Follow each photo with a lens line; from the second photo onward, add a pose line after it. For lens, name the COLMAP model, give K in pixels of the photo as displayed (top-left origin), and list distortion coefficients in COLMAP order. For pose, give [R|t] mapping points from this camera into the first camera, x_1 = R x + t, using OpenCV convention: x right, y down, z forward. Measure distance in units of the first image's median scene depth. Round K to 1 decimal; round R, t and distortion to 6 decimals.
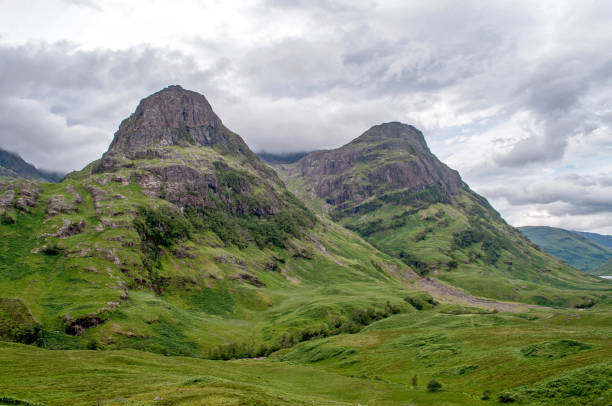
lens RADIAL K [[493.9, 0, 313.7], [0, 493.9, 192.0], [0, 0, 1]] dist [-0.081053, -0.001277]
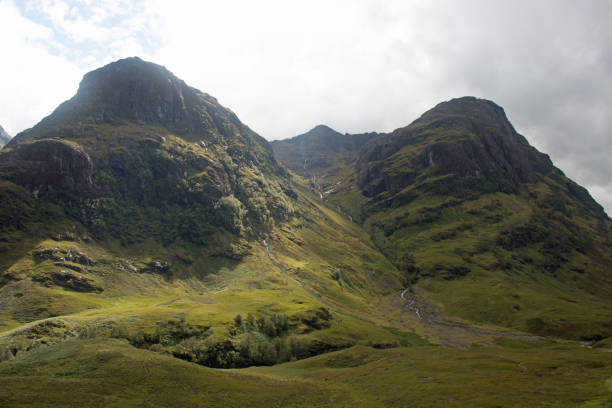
lens RADIAL K [[534.5, 0, 318.2], [0, 534.5, 194.3], [0, 0, 1]] dist [-0.159581, 0.142556]
pose [[0.972524, -0.014412, -0.232357, 0.202543], [0.015375, 0.999879, 0.002335, 0.022187], [0.232295, -0.005843, 0.972628, 0.147554]]
